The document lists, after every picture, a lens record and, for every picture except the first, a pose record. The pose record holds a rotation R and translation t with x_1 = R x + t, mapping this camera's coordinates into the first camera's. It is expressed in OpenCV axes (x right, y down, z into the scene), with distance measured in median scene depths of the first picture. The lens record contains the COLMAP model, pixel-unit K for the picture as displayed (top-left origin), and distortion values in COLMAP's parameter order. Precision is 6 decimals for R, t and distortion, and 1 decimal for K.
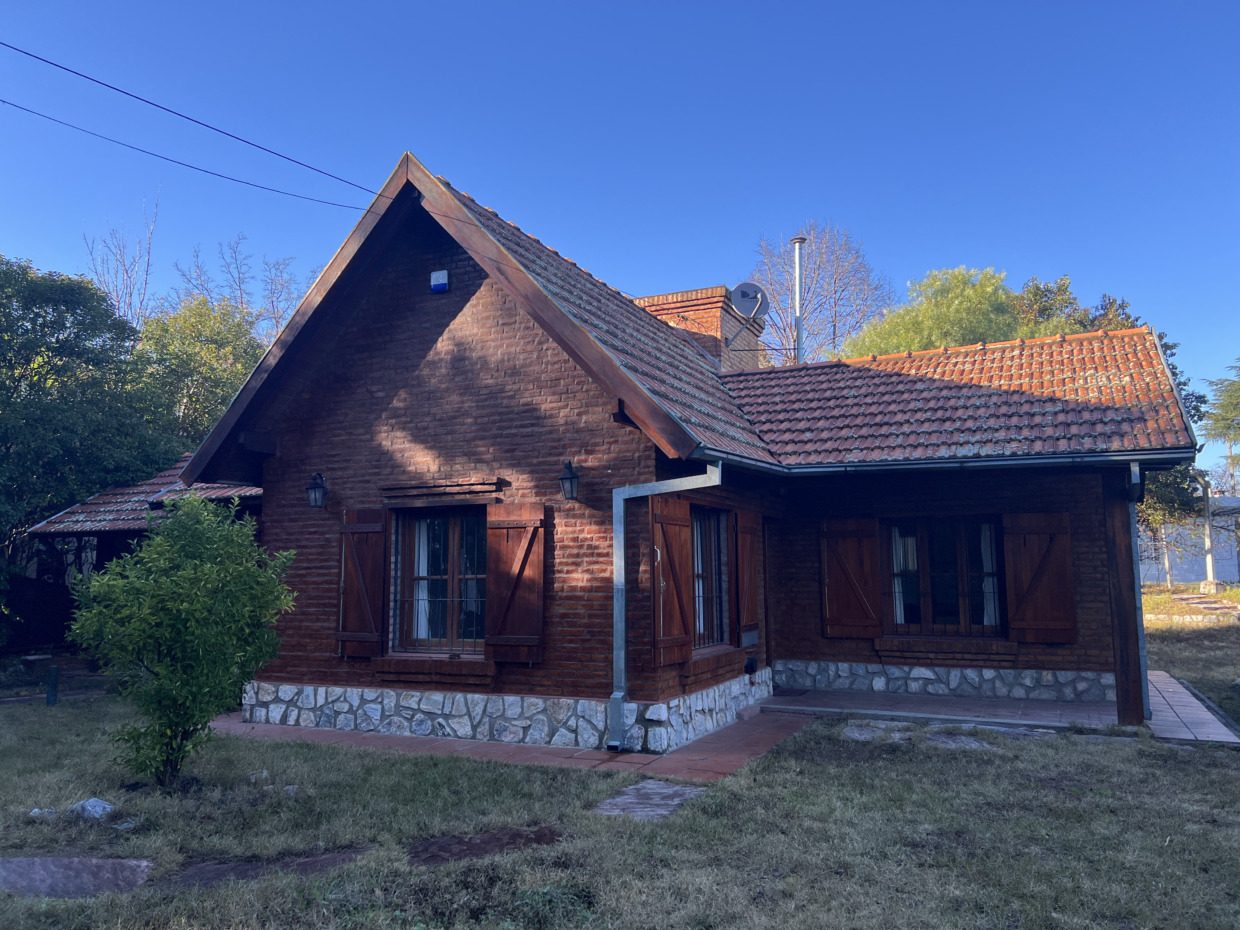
lens RADIAL K [[949.8, 0, 618.2], [0, 949.8, 465.5], [0, 0, 1]] dist [0.045805, -0.021427]
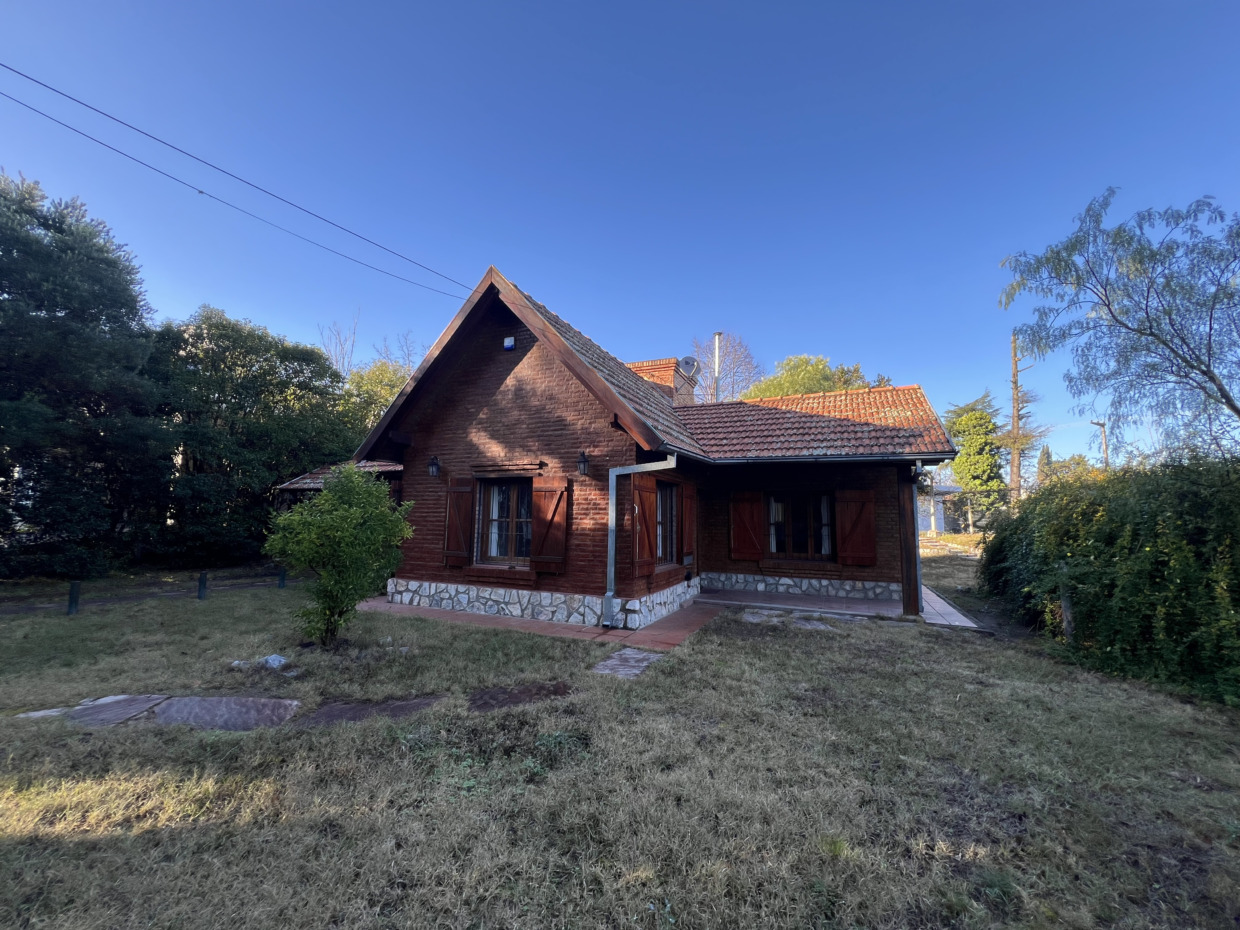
lens RADIAL K [[495.1, 0, 619.1], [0, 495.1, 466.4], [0, 0, 1]] dist [0.002796, -0.001139]
pose [[0.999631, 0.023722, 0.013229, -0.000338], [-0.023791, 0.999704, 0.005133, 0.014690], [-0.013103, -0.005446, 0.999899, 0.130268]]
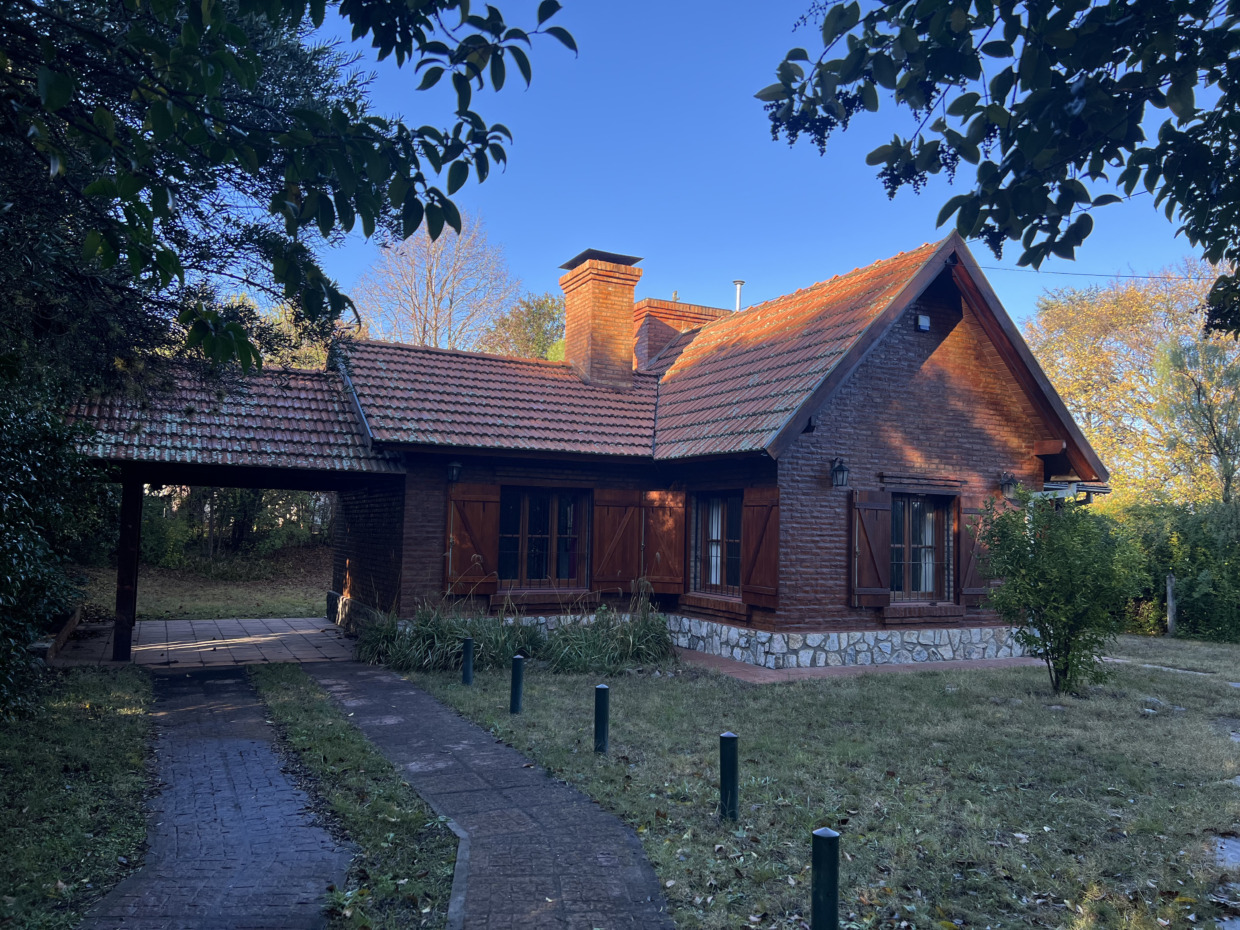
lens RADIAL K [[949.8, 0, 623.2], [0, 949.8, 465.8], [0, 0, 1]] dist [0.045805, -0.021427]
pose [[0.620720, 0.076158, 0.780325, -1.505403], [-0.111897, 0.993688, -0.007972, 0.062197], [-0.776007, -0.082368, 0.625323, 0.487552]]
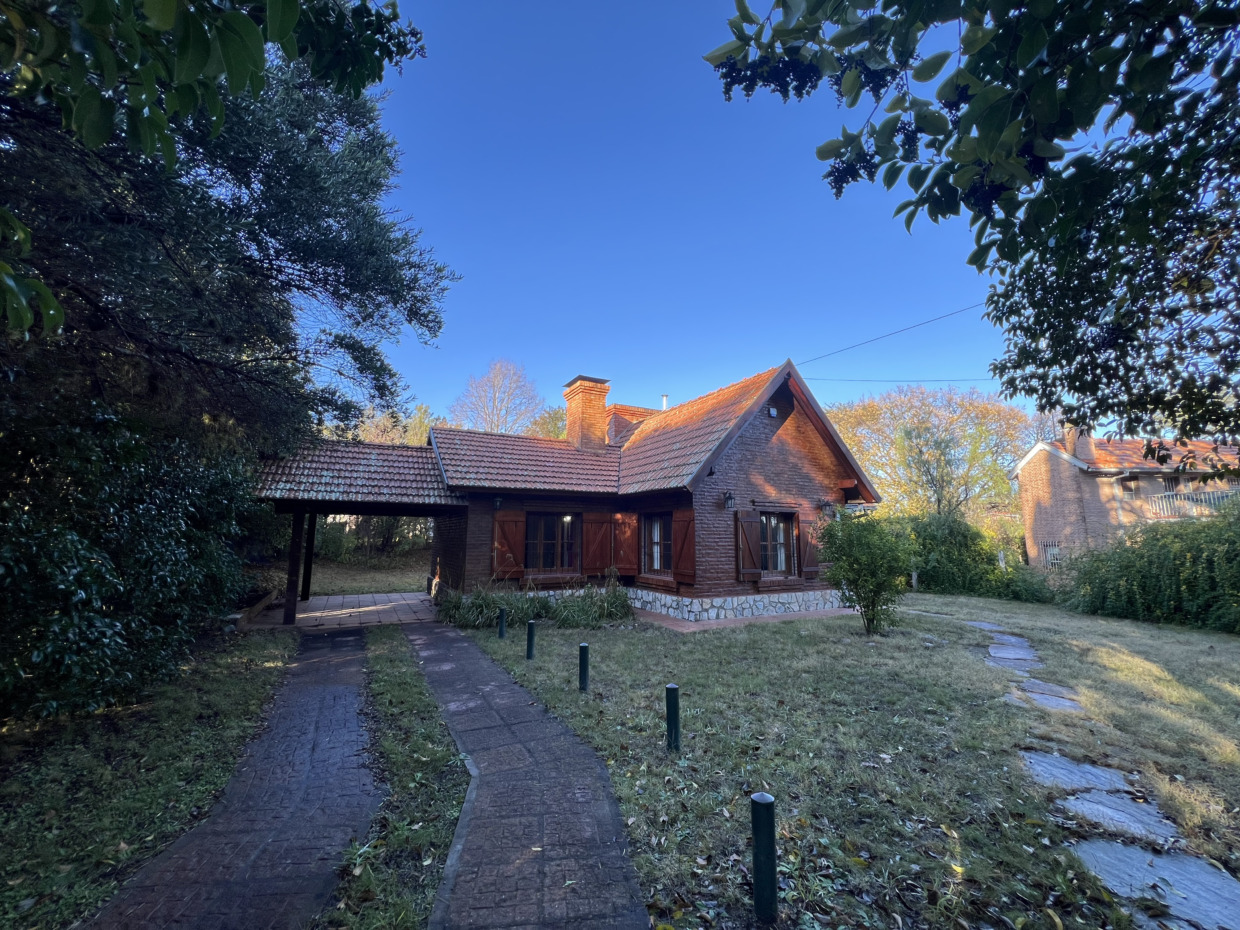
lens RADIAL K [[495.1, 0, 616.2], [0, 495.1, 461.1], [0, 0, 1]] dist [0.002796, -0.001139]
pose [[0.603797, 0.131136, 0.786277, -1.368141], [-0.094756, 0.991189, -0.092546, 0.069037], [-0.791486, -0.018626, 0.610904, 0.582227]]
